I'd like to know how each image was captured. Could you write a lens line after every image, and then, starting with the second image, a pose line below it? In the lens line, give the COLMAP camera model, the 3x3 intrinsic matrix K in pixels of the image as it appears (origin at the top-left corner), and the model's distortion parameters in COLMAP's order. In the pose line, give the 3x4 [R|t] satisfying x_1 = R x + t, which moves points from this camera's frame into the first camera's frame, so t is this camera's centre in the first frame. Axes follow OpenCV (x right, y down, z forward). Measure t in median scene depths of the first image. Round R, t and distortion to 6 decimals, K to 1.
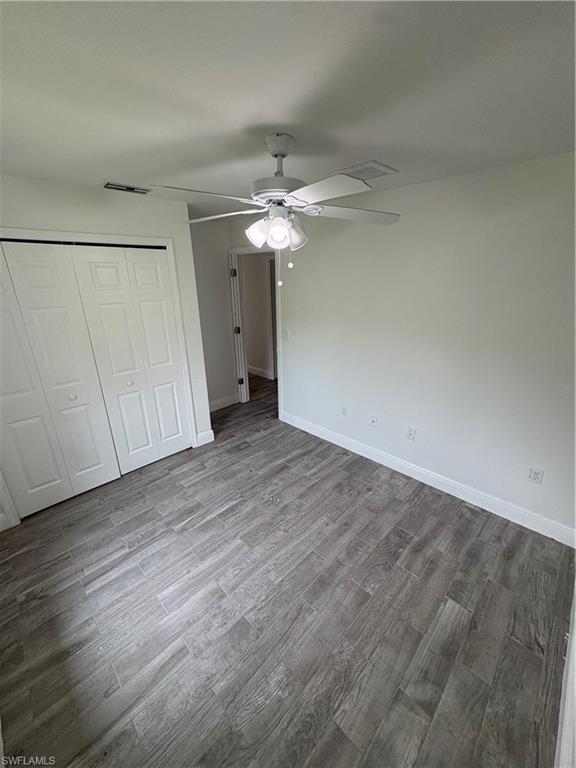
lens RADIAL K [[309.4, 0, 288.0], [0, 309.4, 384.0], [0, 0, 1]] dist [0.000003, 0.000109]
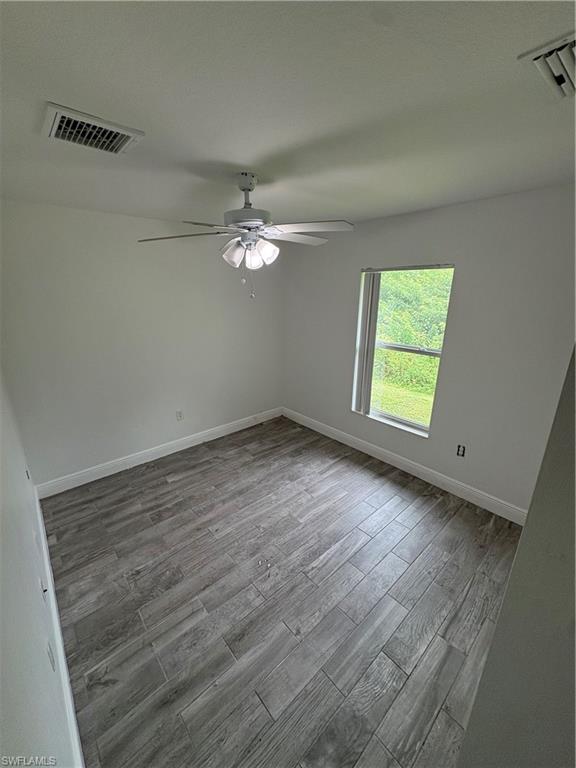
lens RADIAL K [[309.4, 0, 288.0], [0, 309.4, 384.0], [0, 0, 1]] dist [0.000003, 0.000109]
pose [[-0.997526, -0.011896, 0.069285, -0.187879], [0.031763, 0.802971, 0.595172, -0.582148], [-0.062714, 0.595900, -0.800606, 1.648111]]
